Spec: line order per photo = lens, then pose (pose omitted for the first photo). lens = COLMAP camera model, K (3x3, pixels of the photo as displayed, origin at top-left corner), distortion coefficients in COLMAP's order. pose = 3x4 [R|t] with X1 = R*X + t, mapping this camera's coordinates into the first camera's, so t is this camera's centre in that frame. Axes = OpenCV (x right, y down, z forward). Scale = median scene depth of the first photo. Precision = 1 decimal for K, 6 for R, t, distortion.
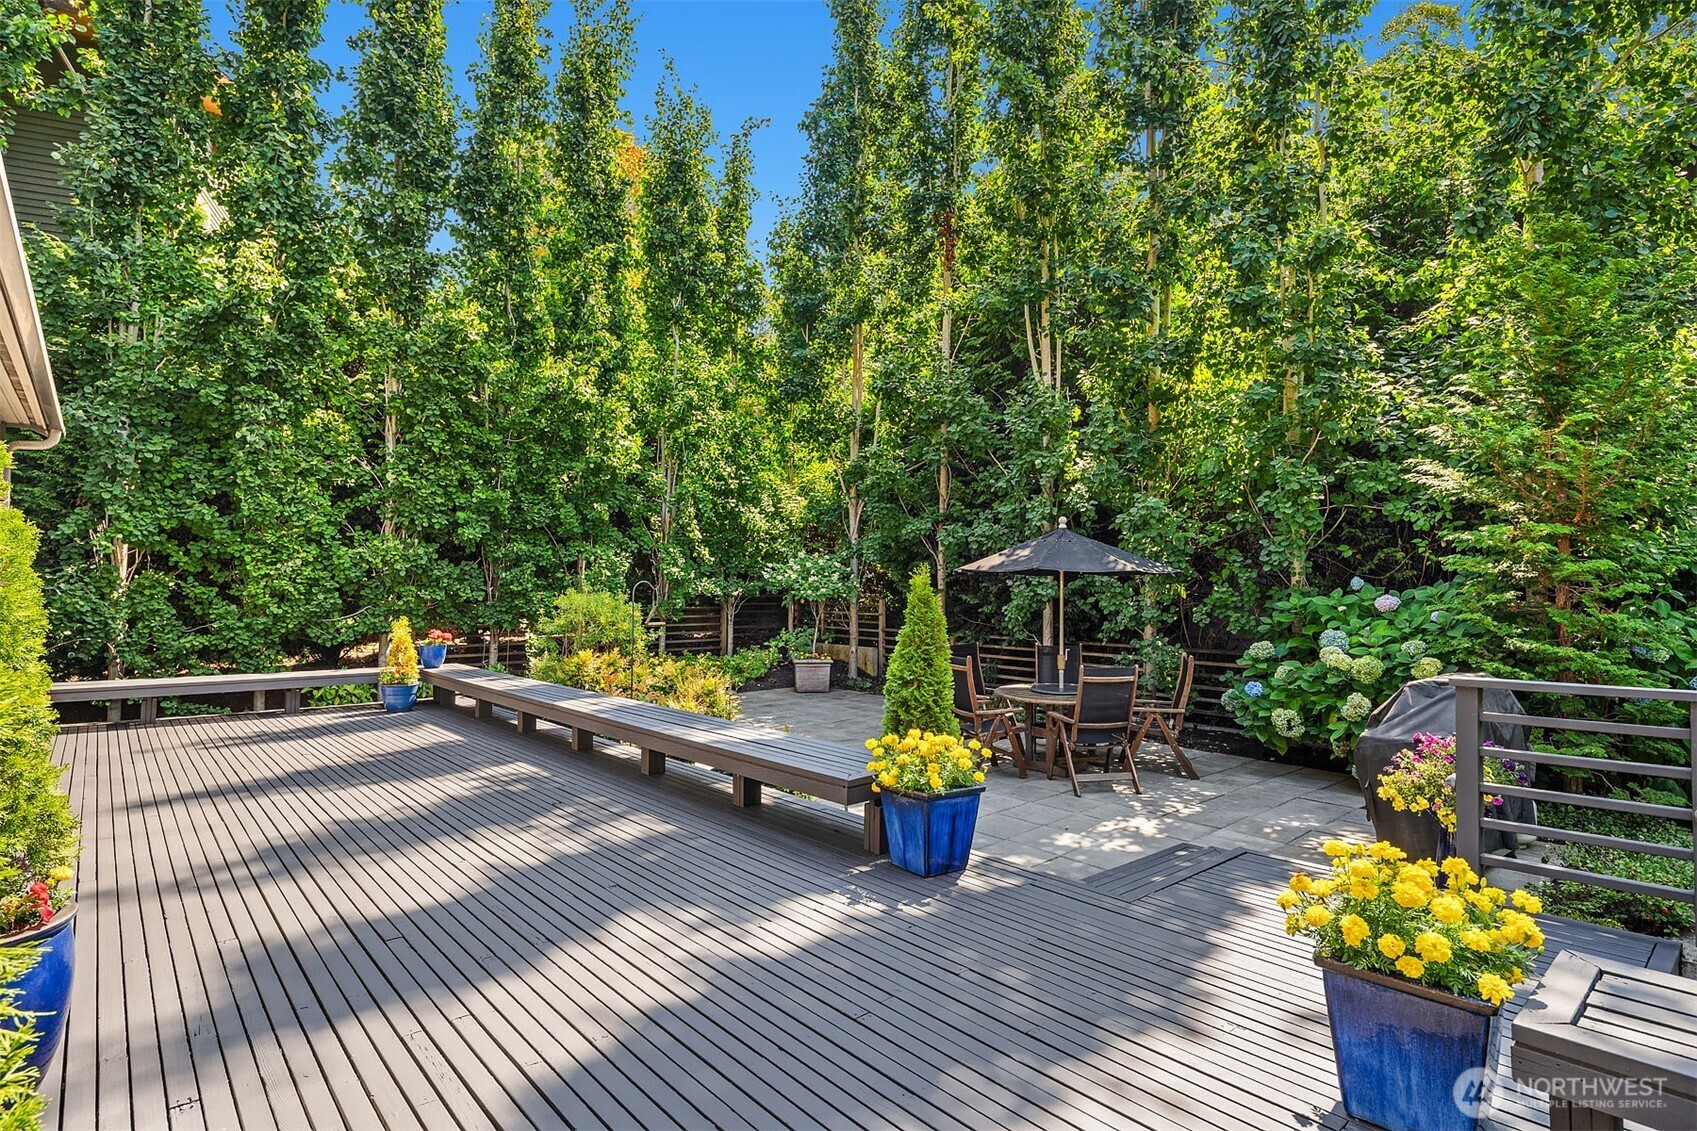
lens RADIAL K [[851.7, 0, 847.4], [0, 851.7, 571.4], [0, 0, 1]] dist [-0.002588, -0.000818]
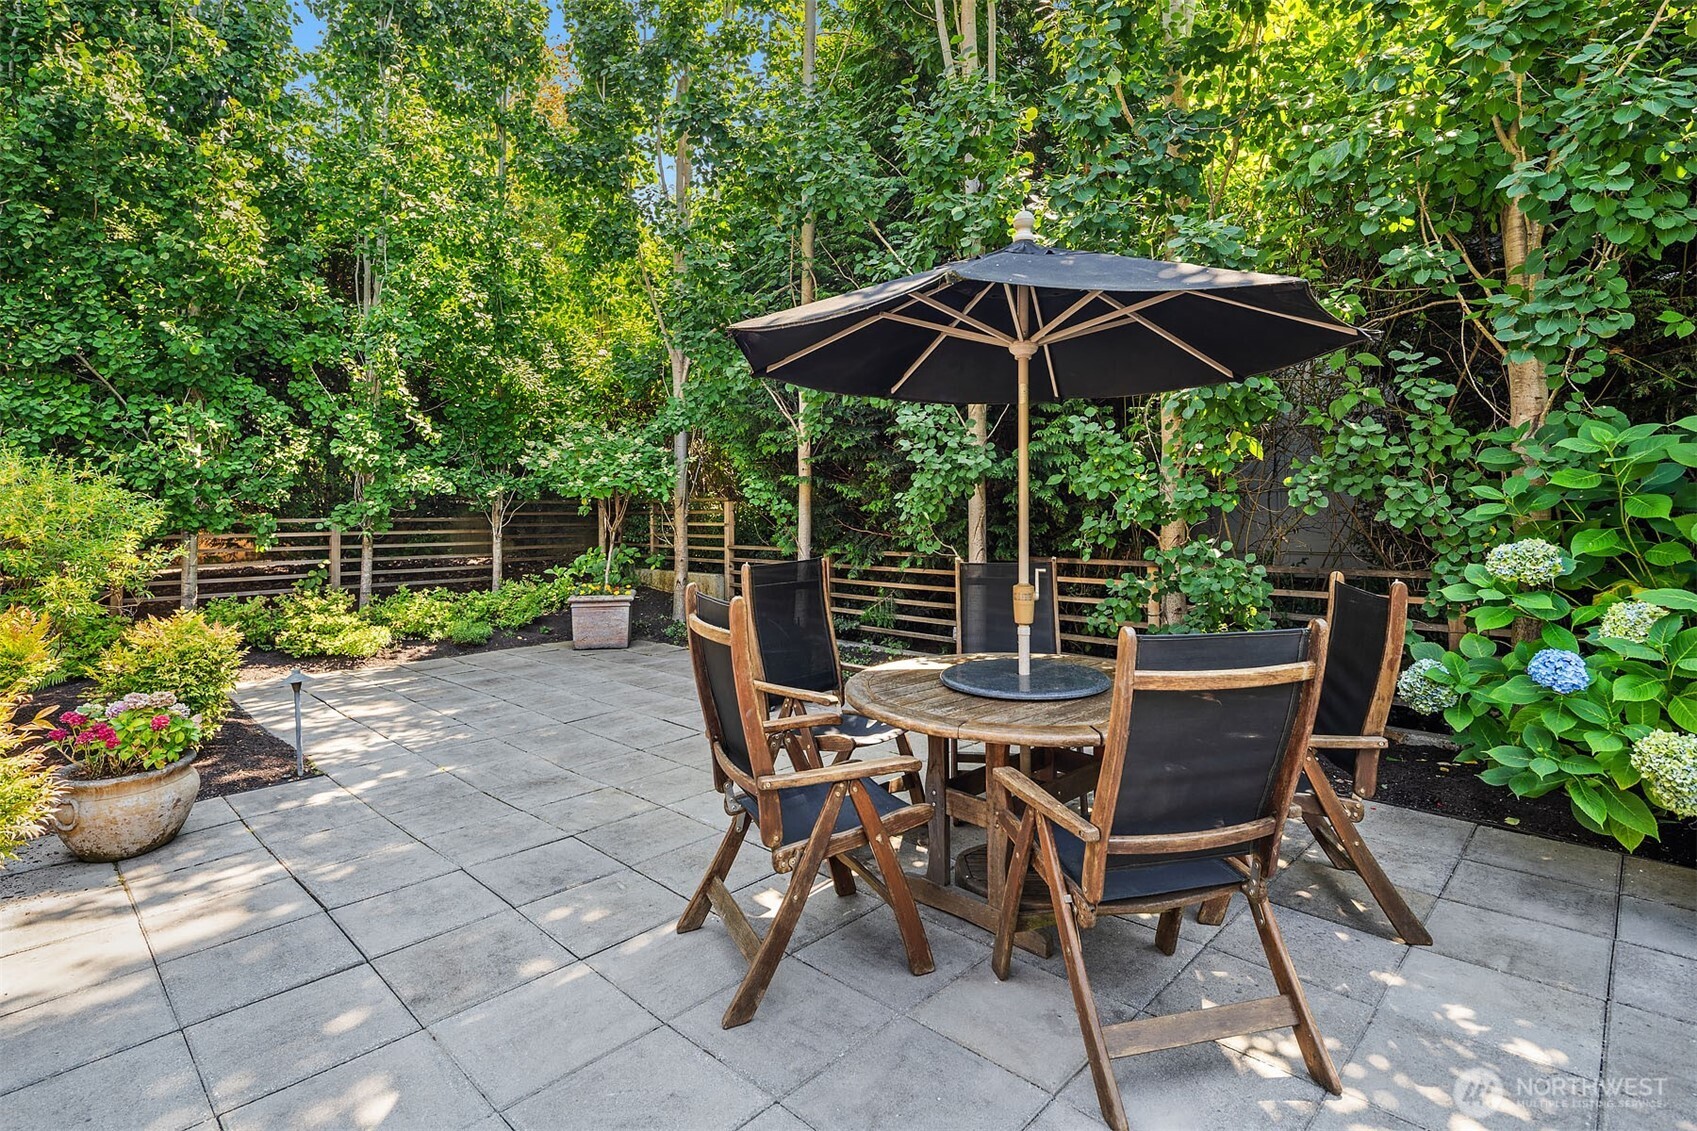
lens RADIAL K [[851.7, 0, 852.3], [0, 851.7, 506.0], [0, 0, 1]] dist [-0.002588, -0.000818]
pose [[0.995374, -0.011498, 0.095380, 0.088326], [0.010554, 0.999890, 0.010388, 0.036635], [-0.095489, -0.009333, 0.995387, 0.395254]]
